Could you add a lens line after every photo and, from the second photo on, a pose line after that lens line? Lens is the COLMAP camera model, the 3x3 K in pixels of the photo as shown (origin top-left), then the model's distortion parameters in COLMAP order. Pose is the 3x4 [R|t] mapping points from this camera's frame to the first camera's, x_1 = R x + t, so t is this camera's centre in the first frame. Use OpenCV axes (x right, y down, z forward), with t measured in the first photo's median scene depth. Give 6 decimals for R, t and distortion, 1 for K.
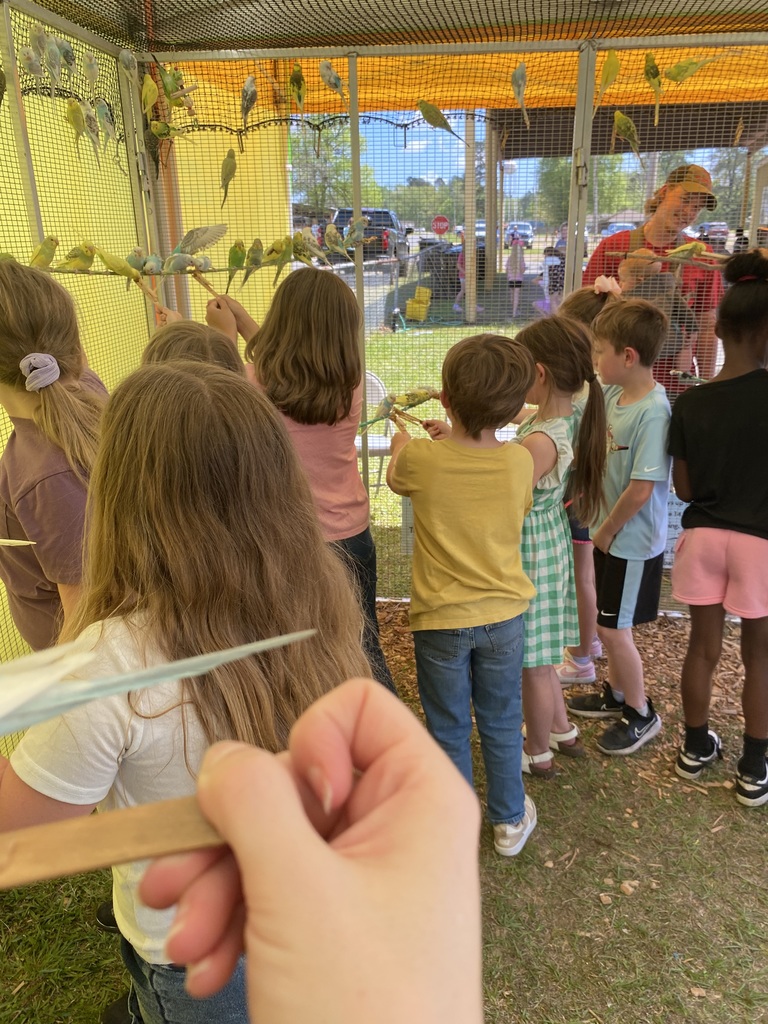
lens RADIAL K [[781.7, 0, 398.6], [0, 781.7, 519.8], [0, 0, 1]] dist [-0.005131, -0.001529]
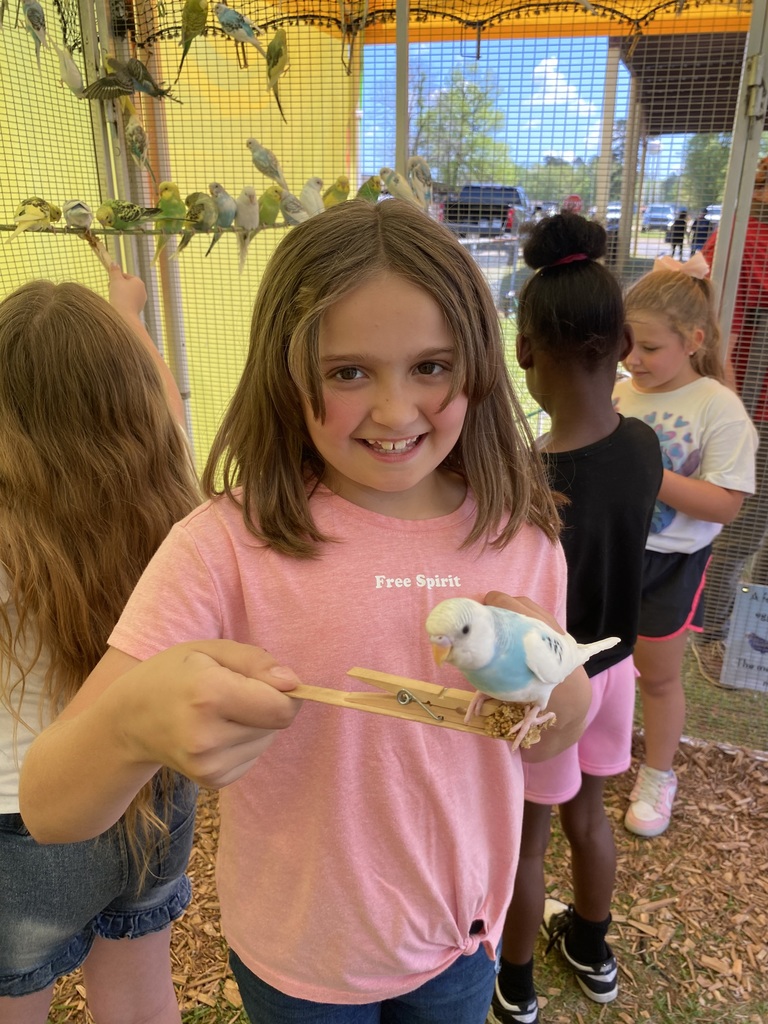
lens RADIAL K [[781.7, 0, 398.6], [0, 781.7, 519.8], [0, 0, 1]] dist [-0.005131, -0.001529]
pose [[0.987641, 0.077778, -0.136075, 0.062314], [-0.074421, 0.996788, 0.029596, -0.102499], [0.137939, -0.019104, 0.990256, 0.330513]]
